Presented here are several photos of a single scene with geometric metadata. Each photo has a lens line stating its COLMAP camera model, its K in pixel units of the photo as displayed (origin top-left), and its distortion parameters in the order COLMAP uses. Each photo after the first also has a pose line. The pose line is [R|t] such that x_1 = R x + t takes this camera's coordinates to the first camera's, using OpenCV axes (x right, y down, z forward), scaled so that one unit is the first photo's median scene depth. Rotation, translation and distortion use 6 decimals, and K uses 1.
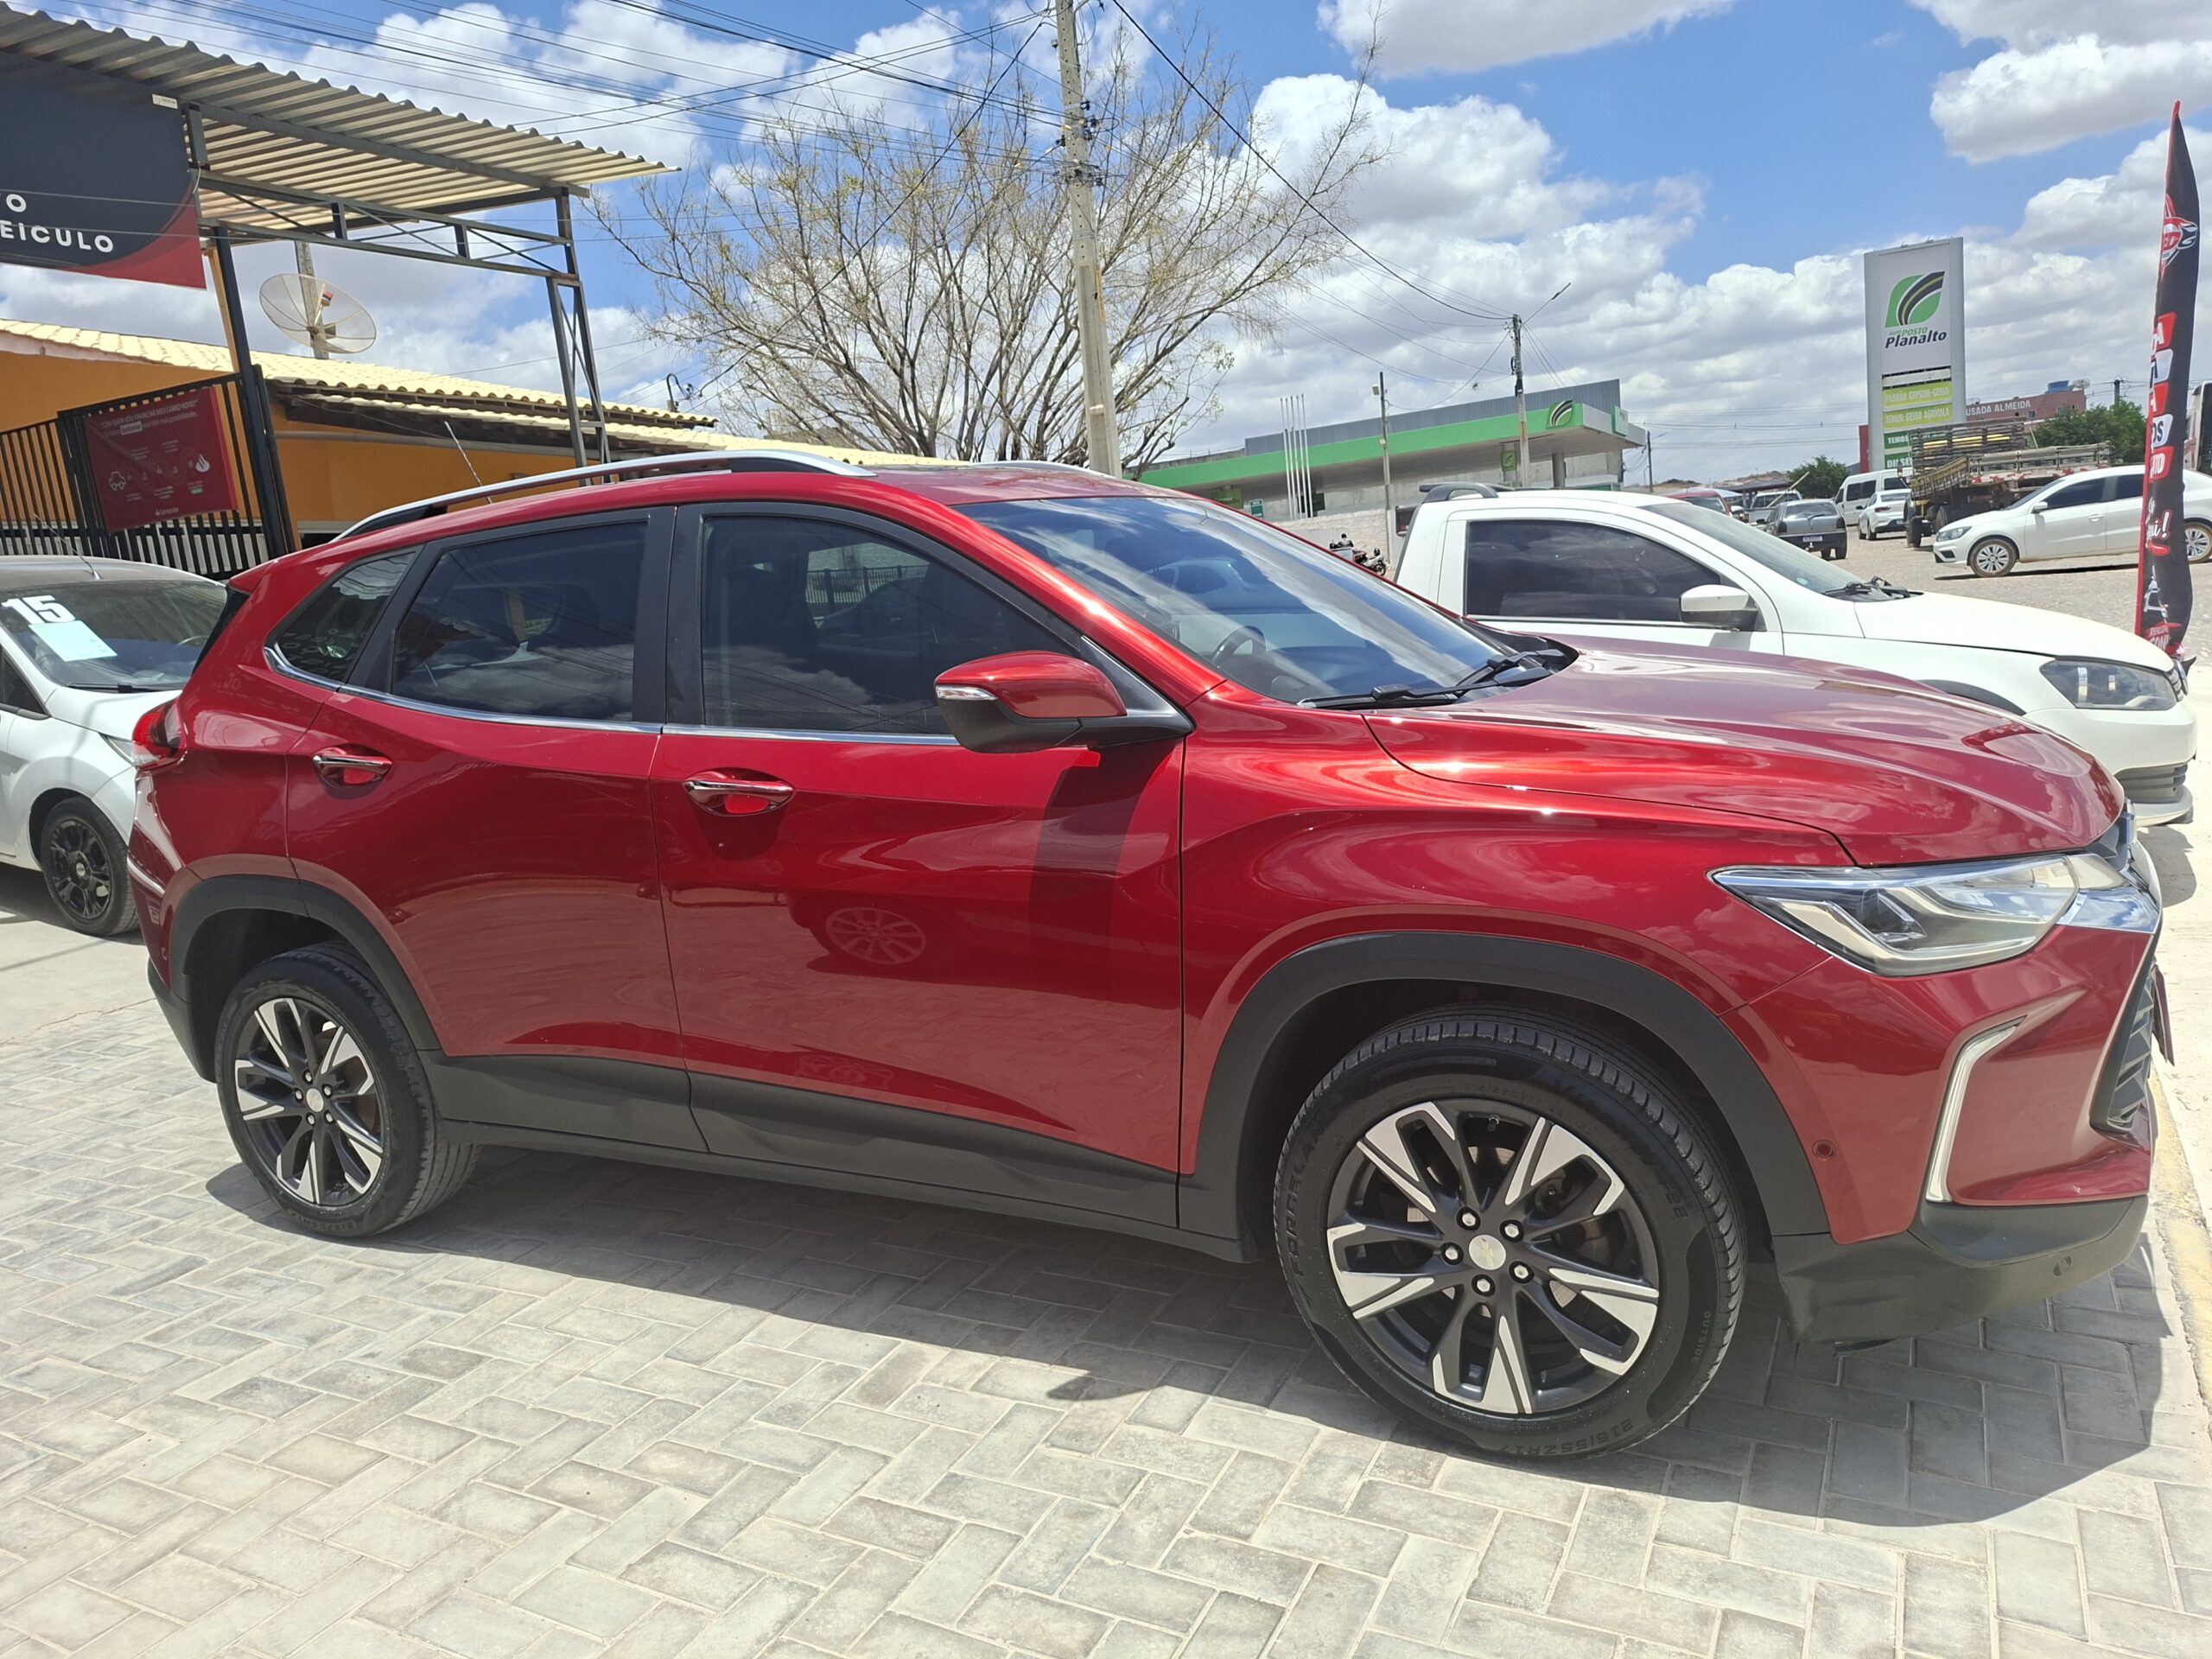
lens RADIAL K [[1549.5, 0, 1114.8], [0, 1549.5, 835.5], [0, 0, 1]] dist [0.045781, -0.042072]
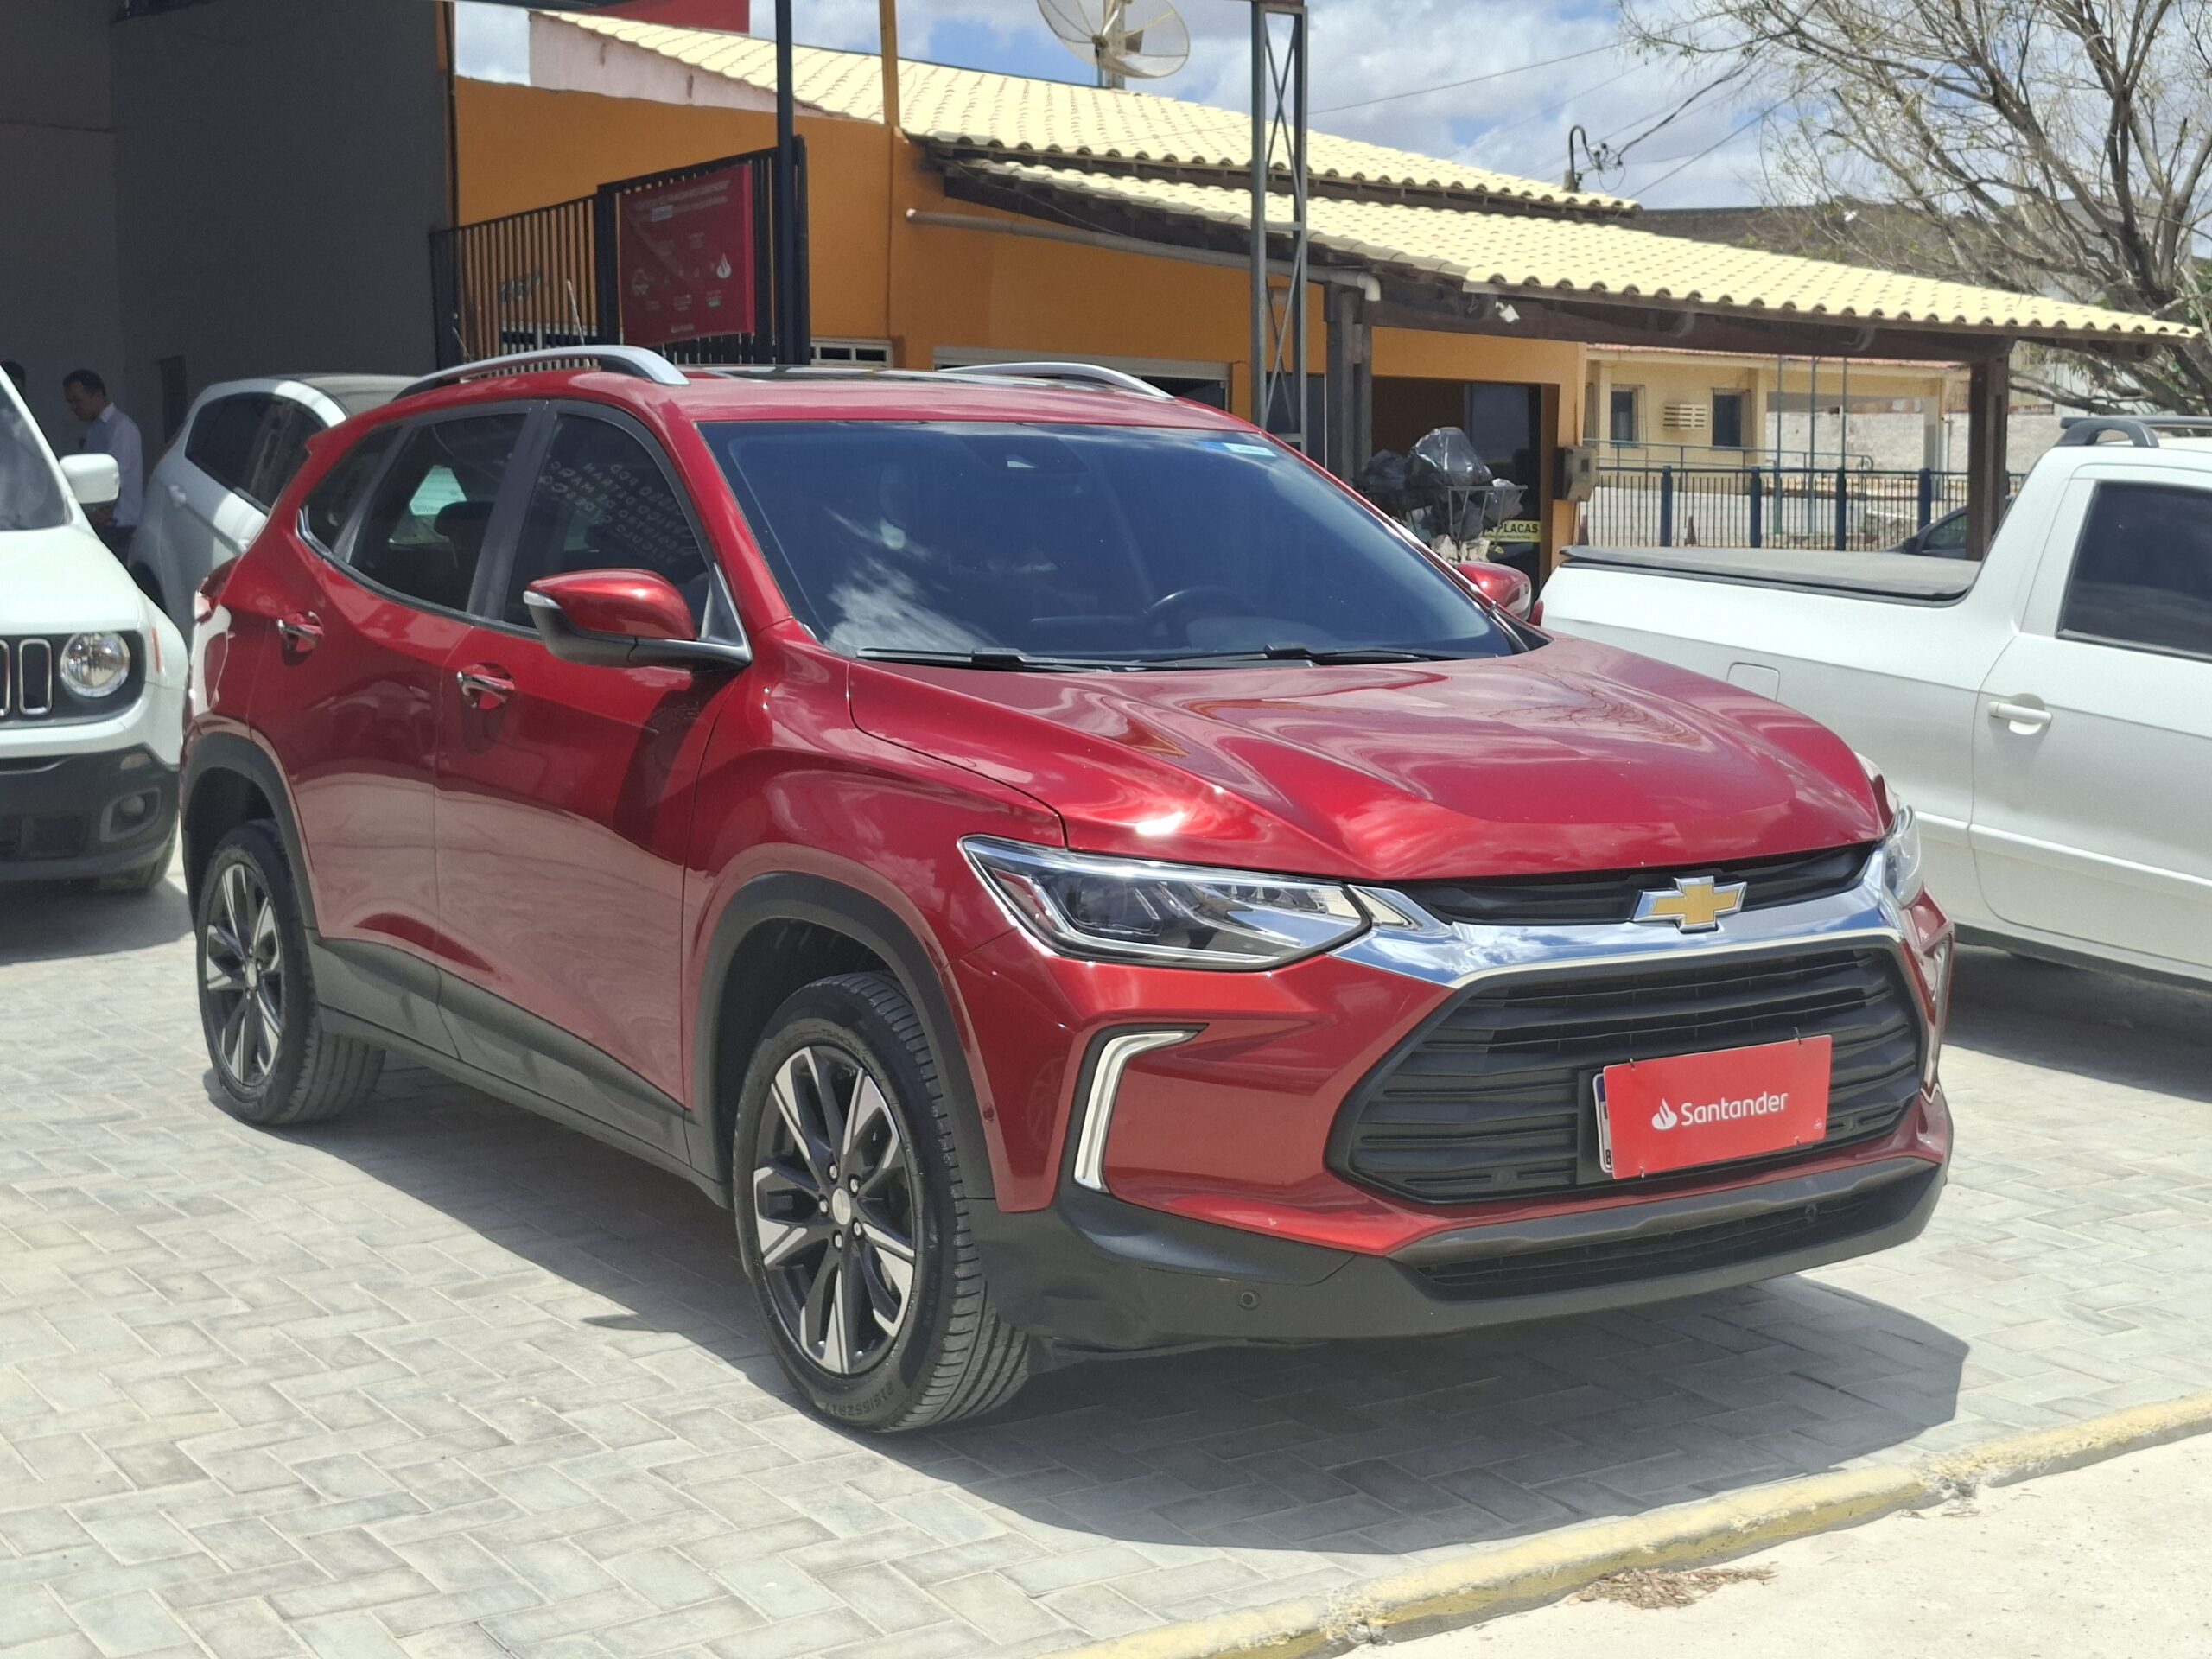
lens RADIAL K [[3062.8, 0, 1129.4], [0, 3062.8, 823.3], [0, 0, 1]] dist [0.096386, 0.000000]
pose [[0.870428, 0.135330, -0.473330, 1.012755], [-0.159481, 0.987139, -0.011044, 0.013641], [0.465748, 0.085100, 0.880816, -0.519486]]
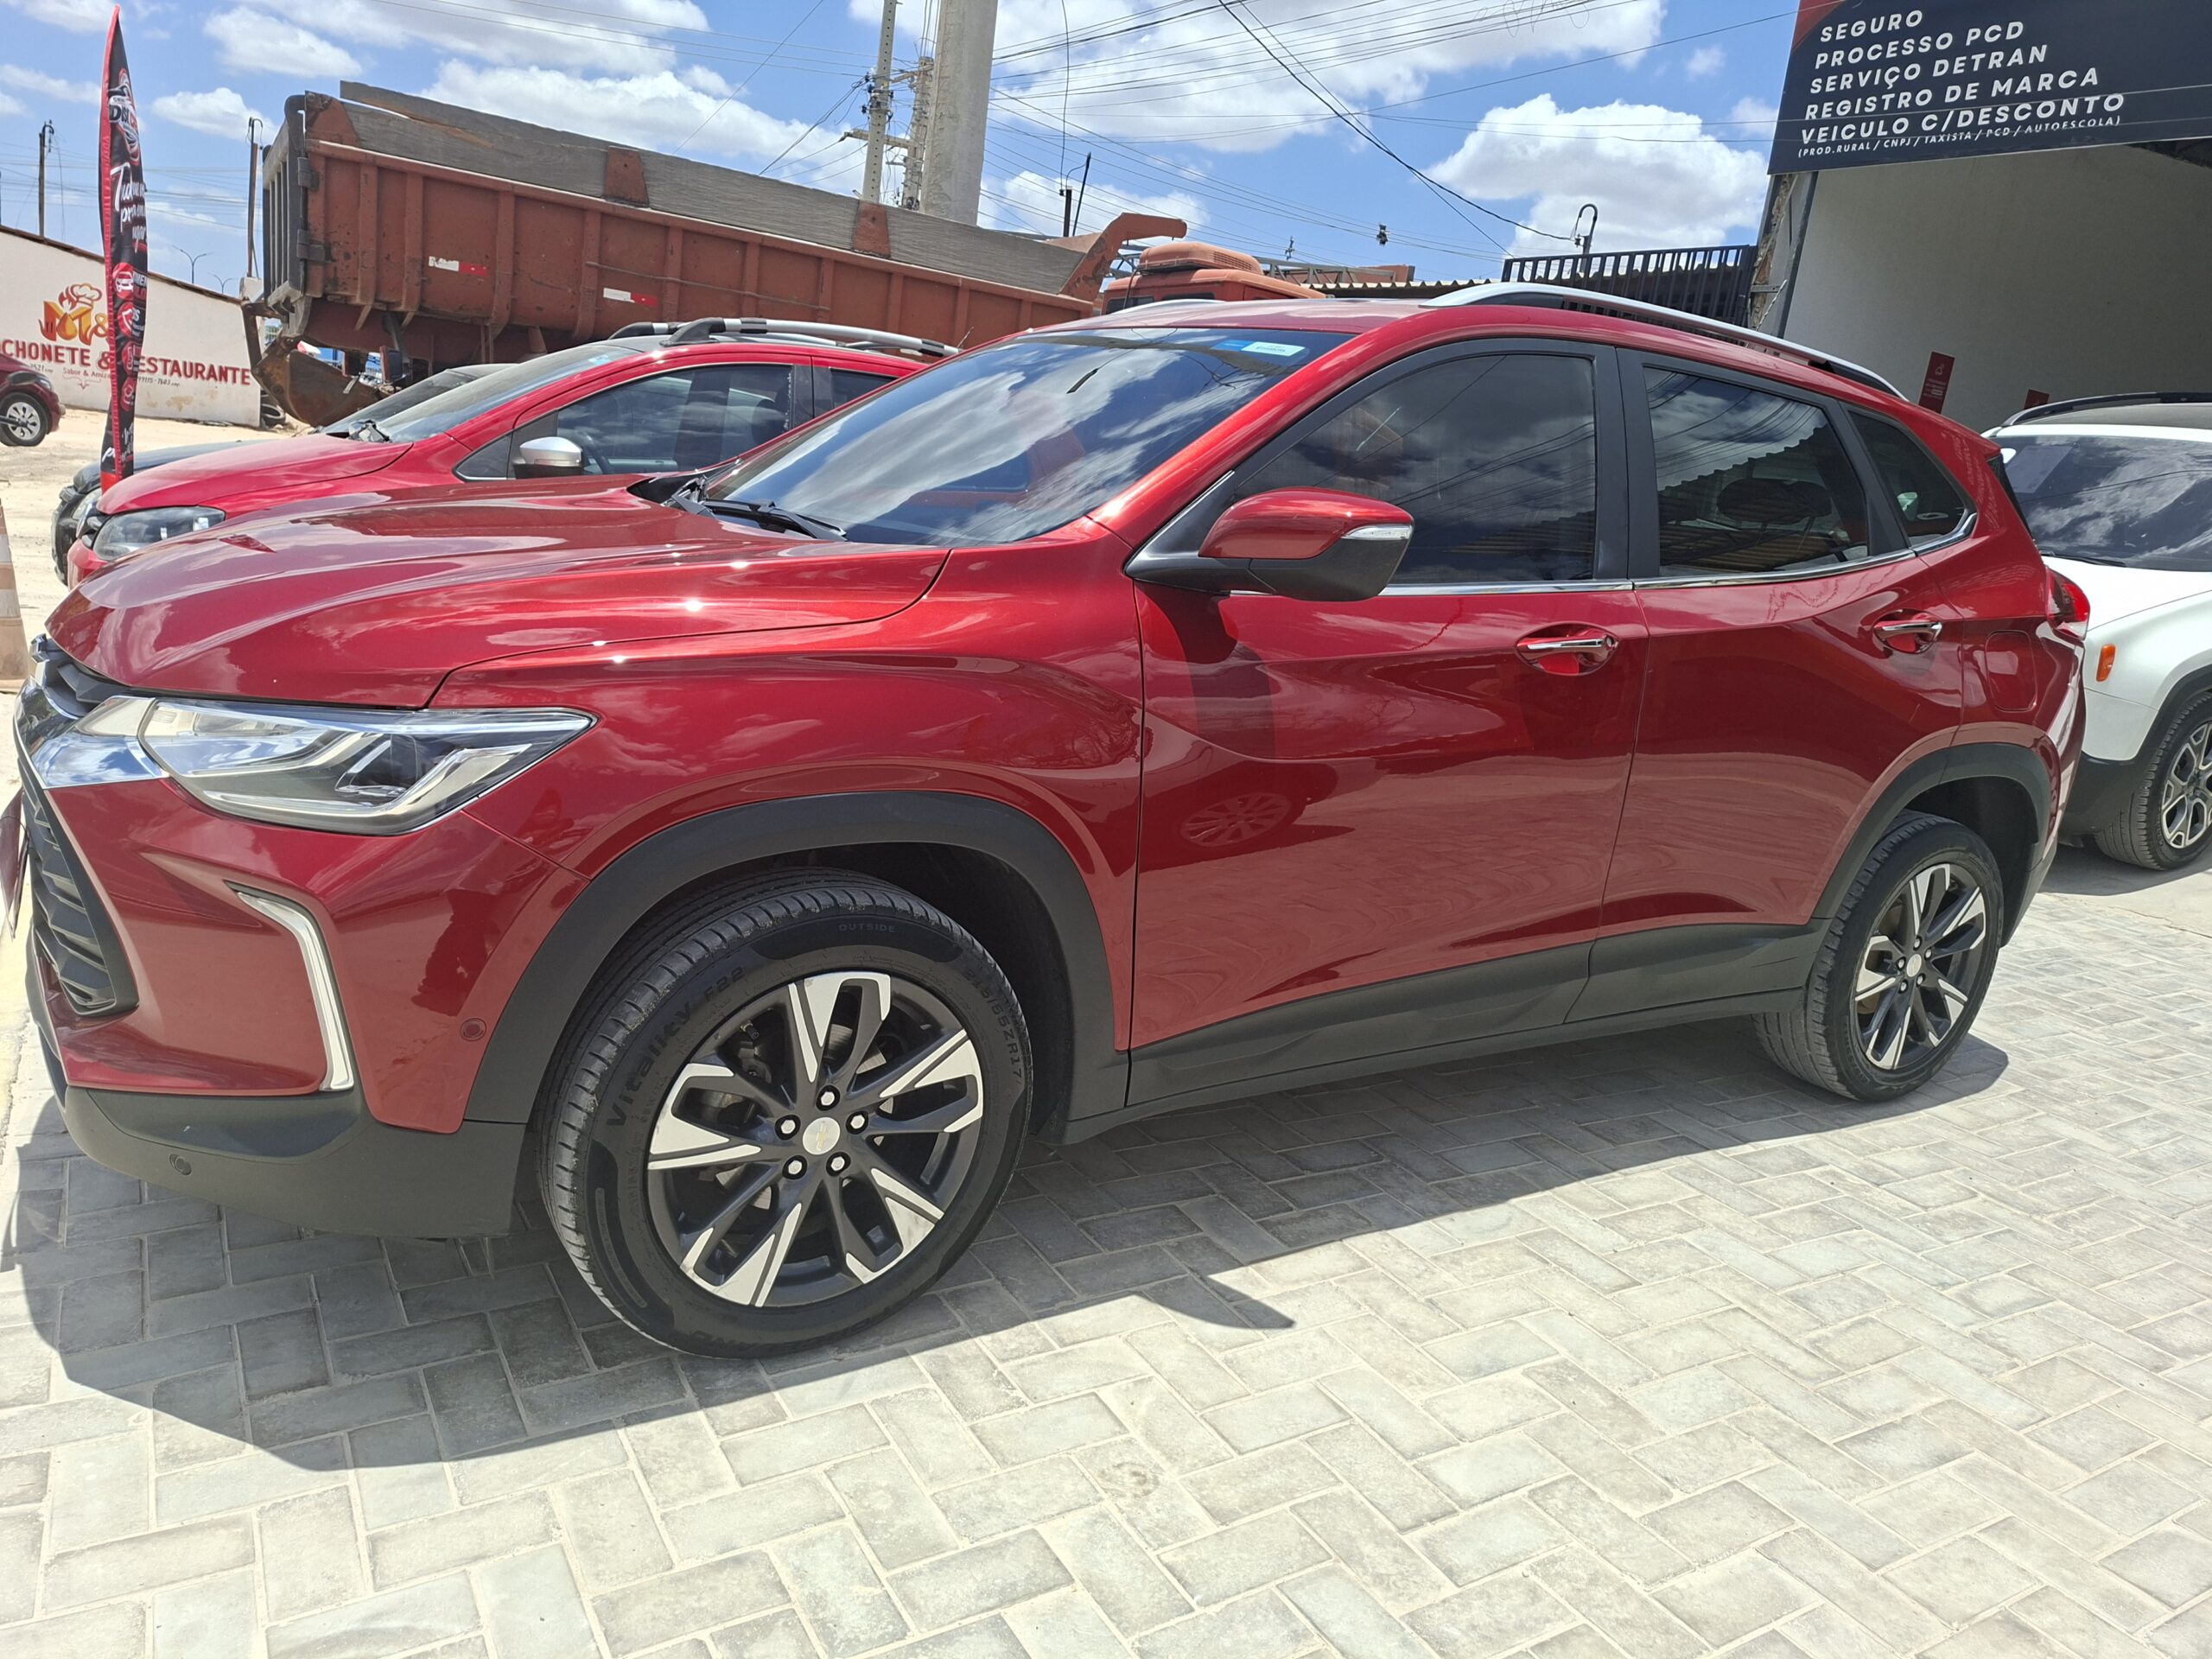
lens RADIAL K [[1549.5, 0, 1089.8], [0, 1549.5, 815.8], [0, 0, 1]] dist [0.045781, -0.042072]
pose [[-0.522792, 0.219404, -0.823742, 0.944740], [-0.209545, 0.903587, 0.373659, -0.332752], [0.826304, 0.367957, -0.426414, 1.653153]]
